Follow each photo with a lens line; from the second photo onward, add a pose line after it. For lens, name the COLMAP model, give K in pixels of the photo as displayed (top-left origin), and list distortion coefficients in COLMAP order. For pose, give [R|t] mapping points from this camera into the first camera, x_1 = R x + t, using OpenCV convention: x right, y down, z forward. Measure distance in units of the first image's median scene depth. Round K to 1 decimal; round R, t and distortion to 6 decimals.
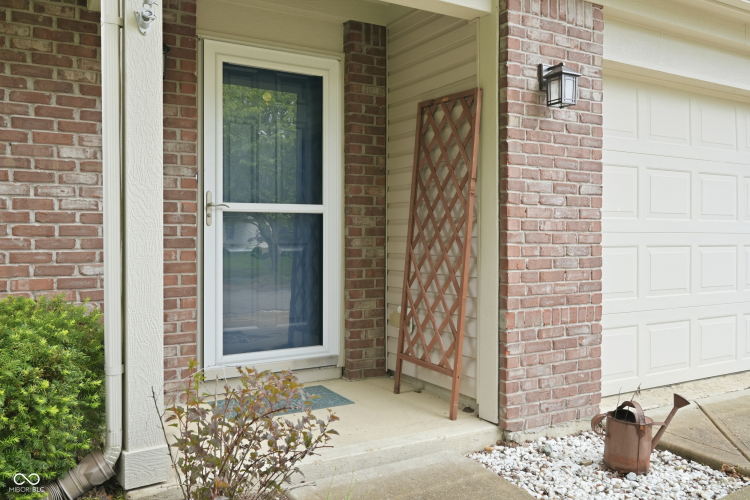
lens RADIAL K [[627.6, 0, 372.1], [0, 627.6, 243.4], [0, 0, 1]] dist [0.002412, -0.002508]
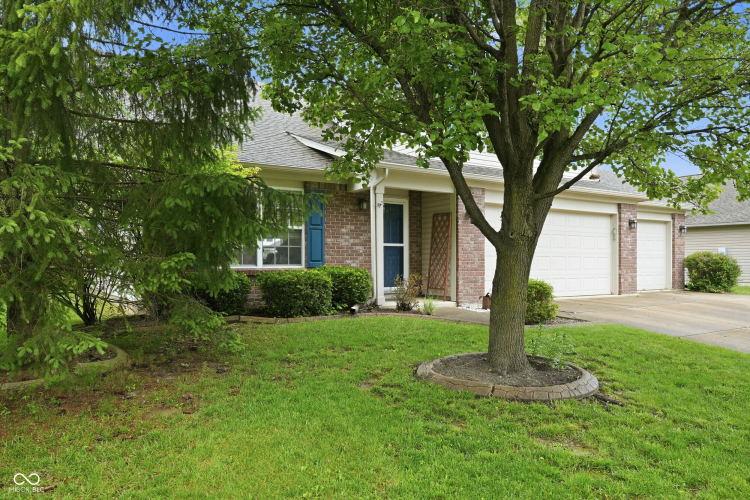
lens RADIAL K [[497.3, 0, 378.5], [0, 497.3, 255.6], [0, 0, 1]] dist [-0.008872, -0.003303]
pose [[0.999423, -0.000725, 0.033970, -0.338901], [0.001656, 0.999624, -0.027387, 0.082219], [-0.033937, 0.027427, 0.999048, -1.819933]]
